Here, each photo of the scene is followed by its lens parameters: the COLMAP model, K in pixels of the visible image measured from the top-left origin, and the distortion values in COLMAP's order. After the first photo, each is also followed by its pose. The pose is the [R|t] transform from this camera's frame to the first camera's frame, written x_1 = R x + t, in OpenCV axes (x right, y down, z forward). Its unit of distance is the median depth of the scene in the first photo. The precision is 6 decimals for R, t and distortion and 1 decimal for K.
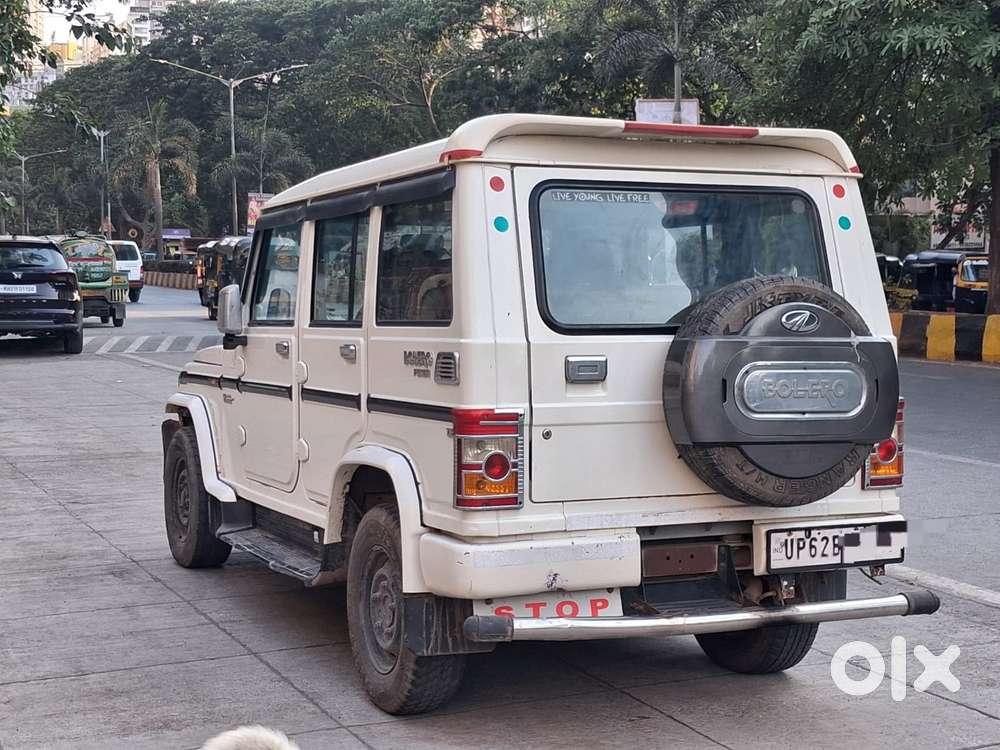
lens RADIAL K [[1708.9, 0, 527.5], [0, 1708.9, 368.8], [0, 0, 1]] dist [0.106444, 0.000000]
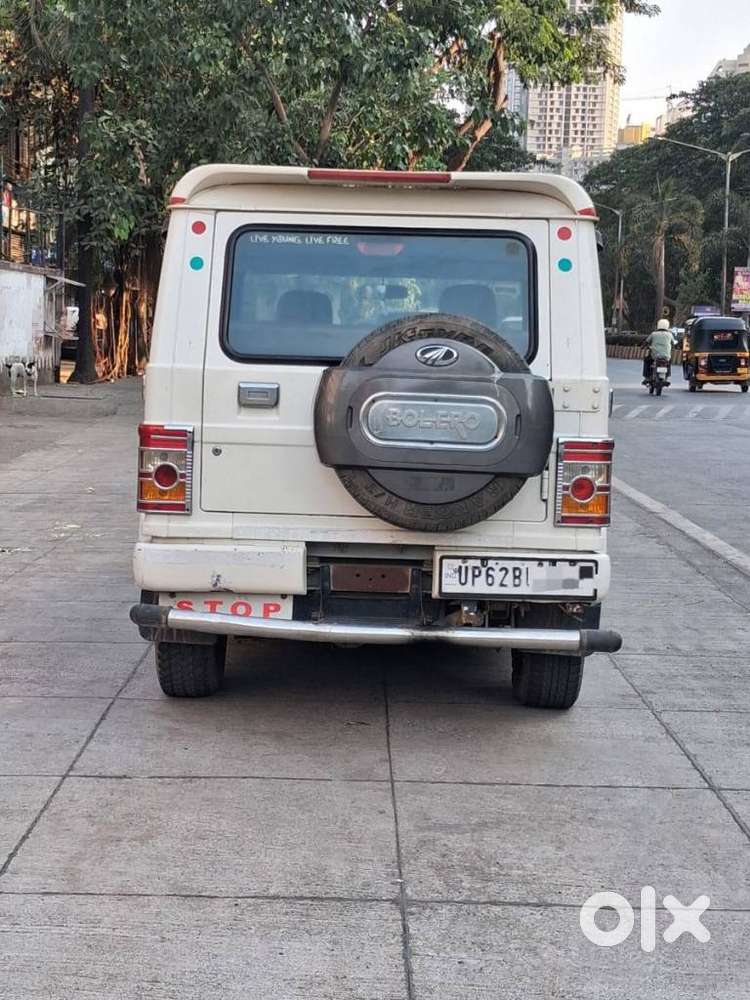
lens RADIAL K [[1653.1, 0, 340.4], [0, 1653.1, 500.7], [0, 0, 1]] dist [0.091519, 0.000000]
pose [[0.892716, 0.060859, -0.446491, 0.557777], [-0.046013, 0.997970, 0.044030, 0.018827], [0.448264, -0.018762, 0.893704, 0.062516]]
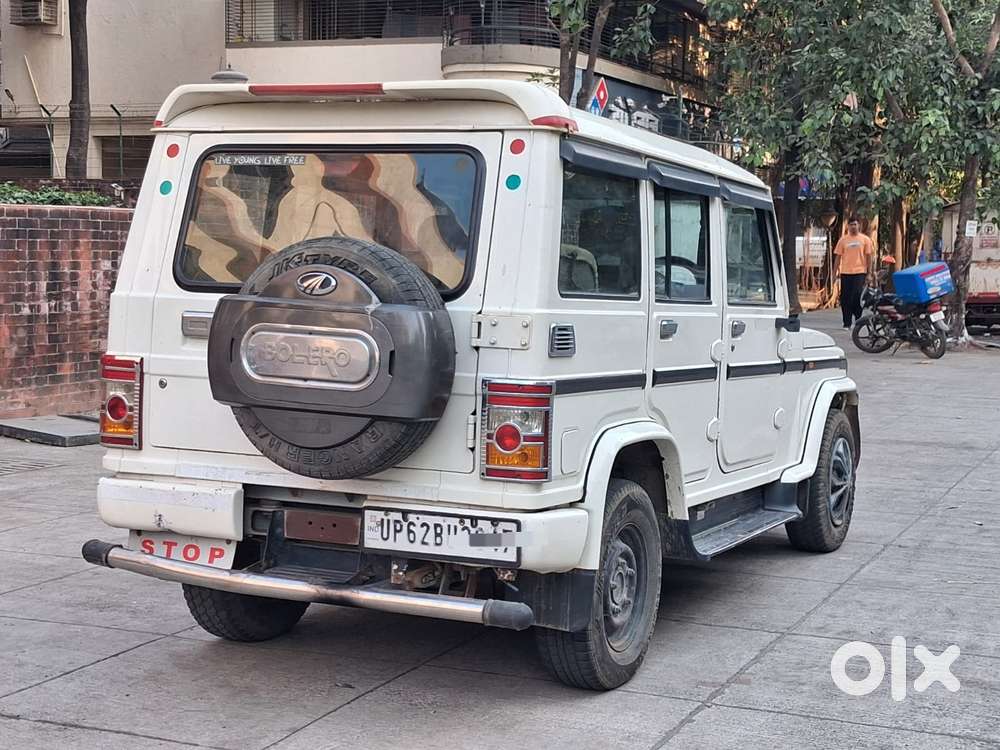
lens RADIAL K [[1653.1, 0, 482.0], [0, 1653.1, 380.0], [0, 0, 1]] dist [0.091519, 0.000000]
pose [[0.646055, 0.066775, -0.760364, 0.907604], [-0.061457, 0.997482, 0.035380, -0.012732], [0.760813, 0.023872, 0.648532, 0.468524]]
